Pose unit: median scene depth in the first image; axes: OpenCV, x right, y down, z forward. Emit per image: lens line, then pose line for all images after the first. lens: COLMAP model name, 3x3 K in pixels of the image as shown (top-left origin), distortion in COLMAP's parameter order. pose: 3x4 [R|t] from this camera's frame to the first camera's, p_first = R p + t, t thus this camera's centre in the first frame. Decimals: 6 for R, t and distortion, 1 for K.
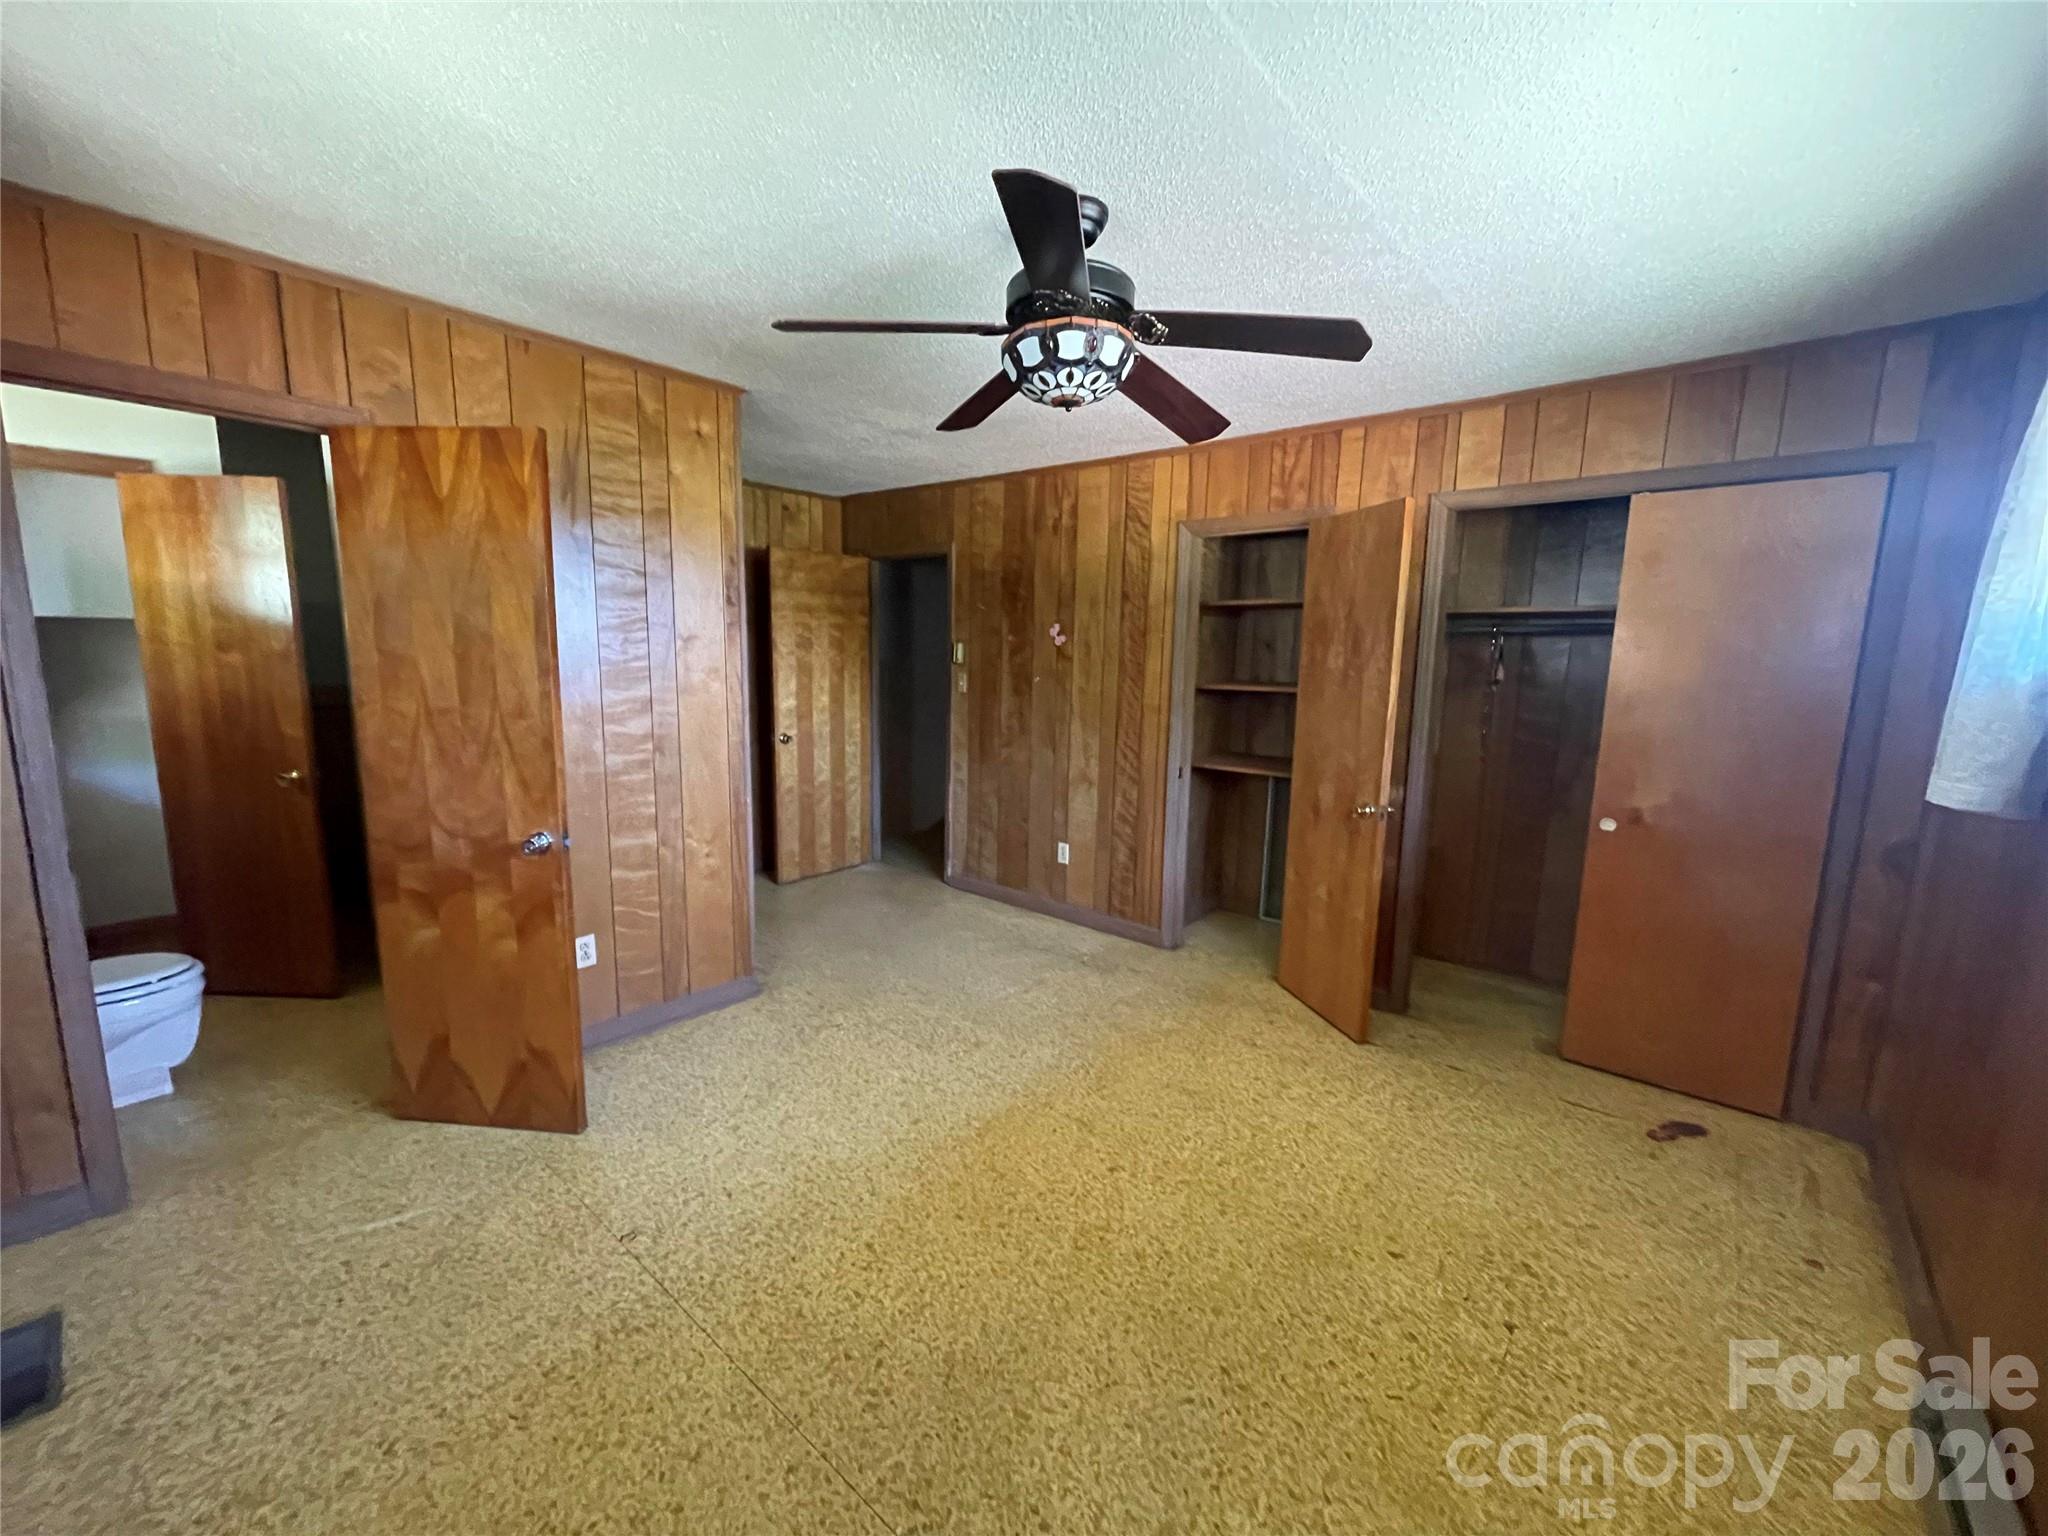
lens RADIAL K [[815.7, 0, 1023.8], [0, 815.7, 760.9], [0, 0, 1]] dist [0.000559, -0.005401]
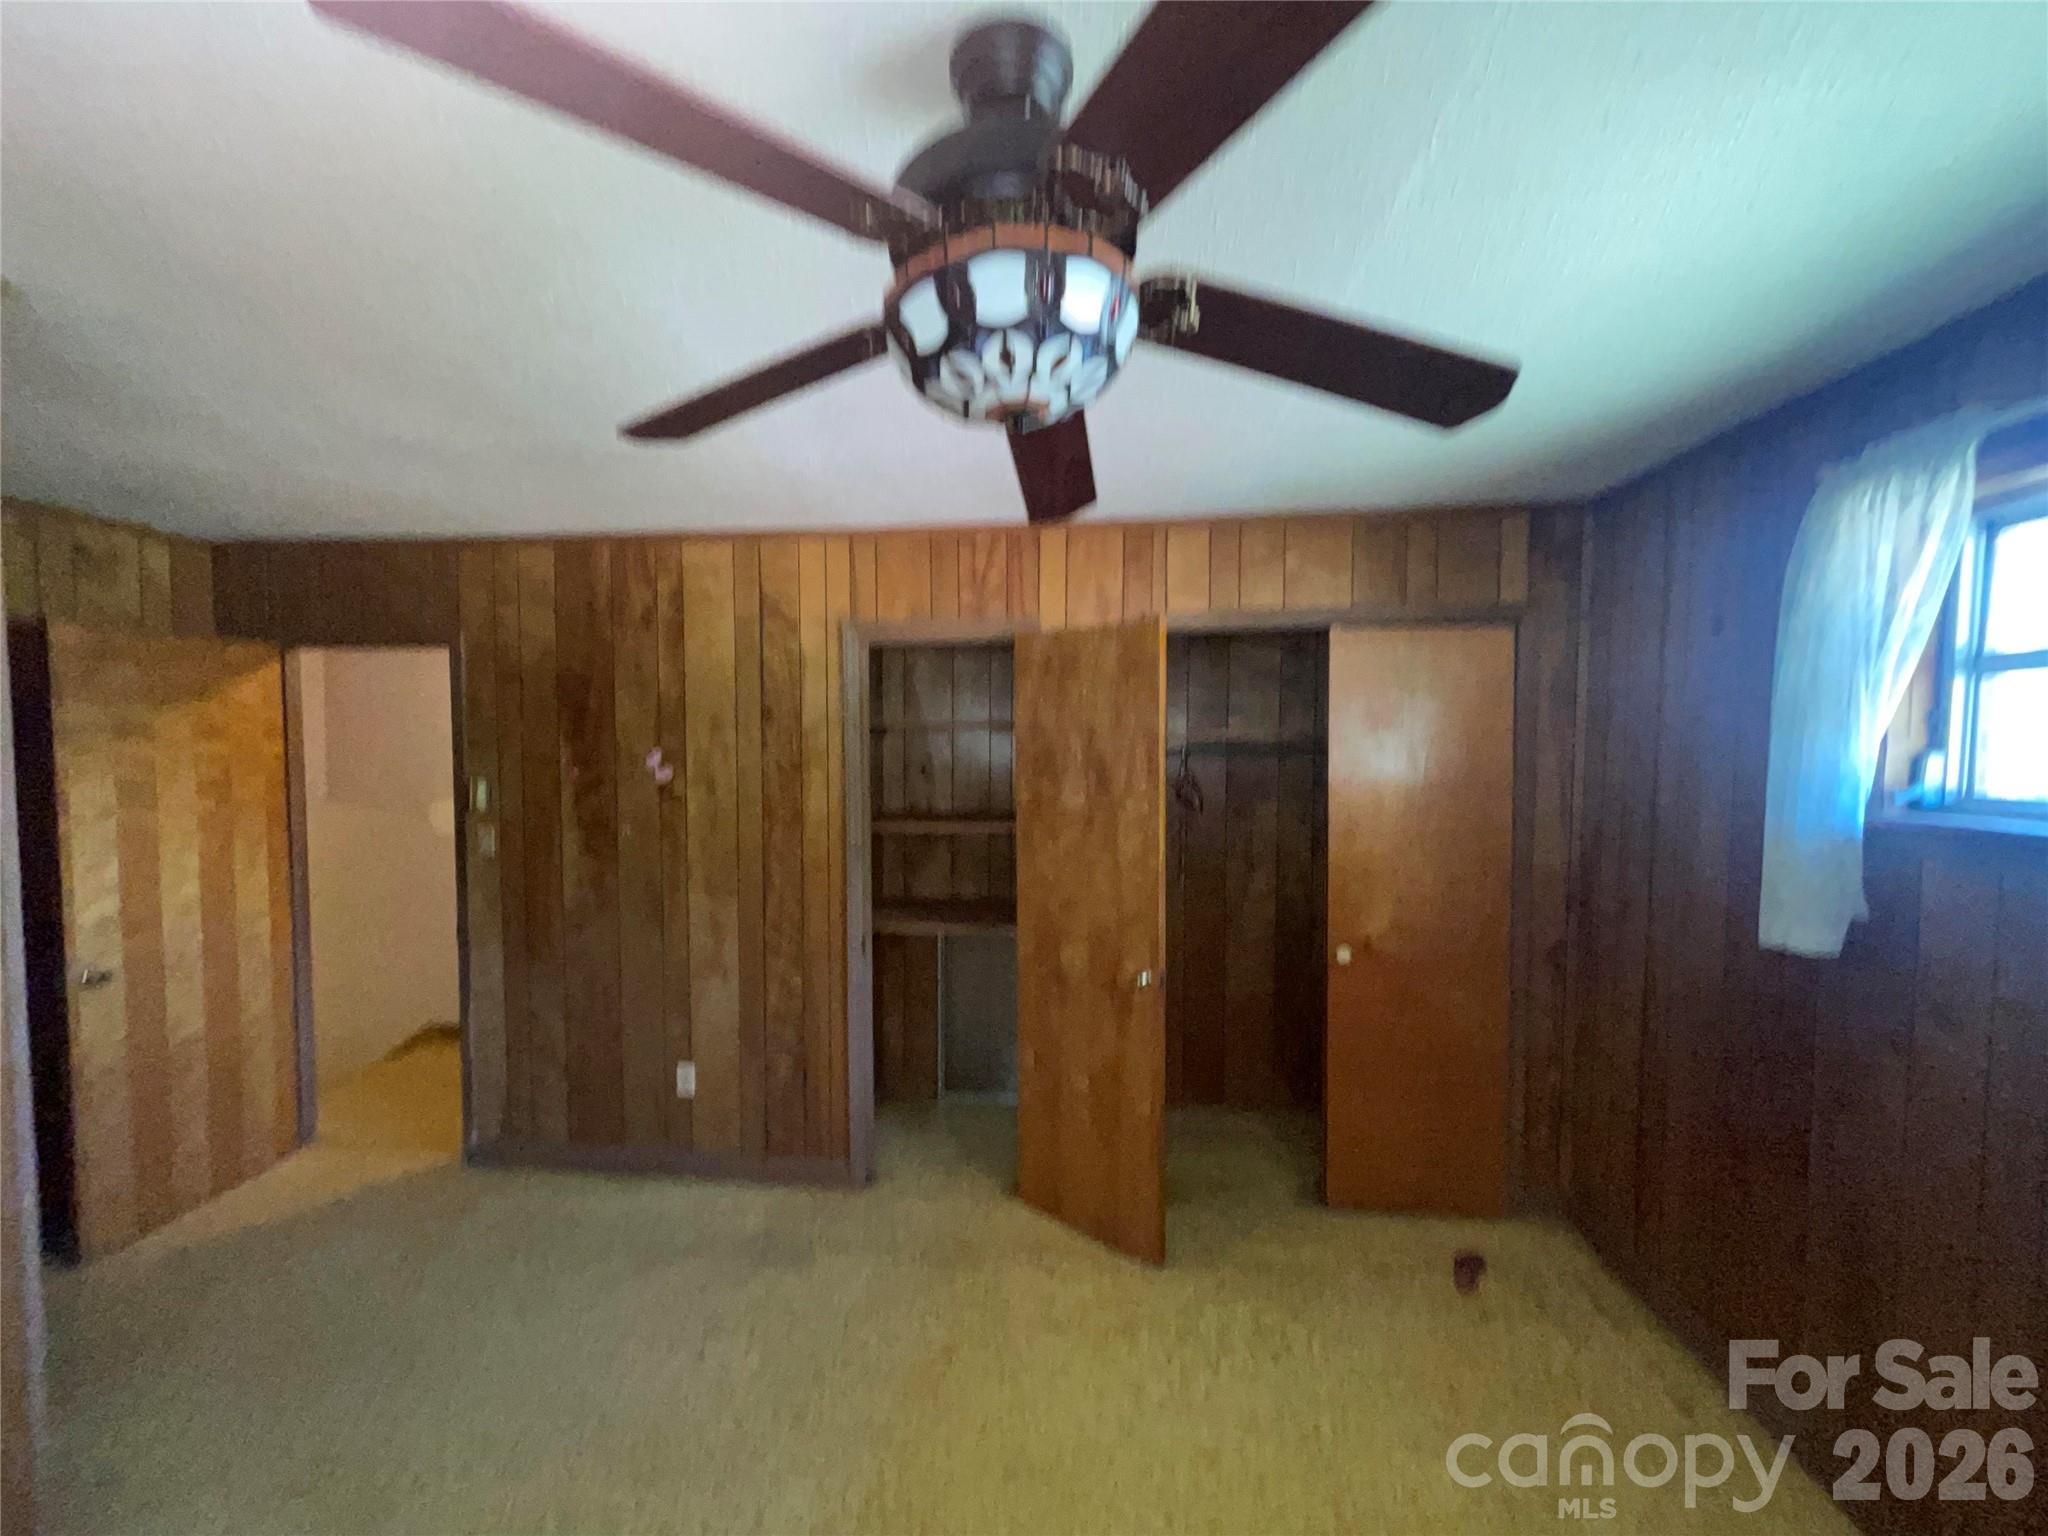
lens RADIAL K [[815.7, 0, 1023.8], [0, 815.7, 760.9], [0, 0, 1]] dist [0.000559, -0.005401]
pose [[0.821819, -0.039539, 0.568375, -0.108745], [0.097112, 0.992712, -0.071357, -0.085551], [-0.561411, 0.113839, 0.819669, 0.266732]]
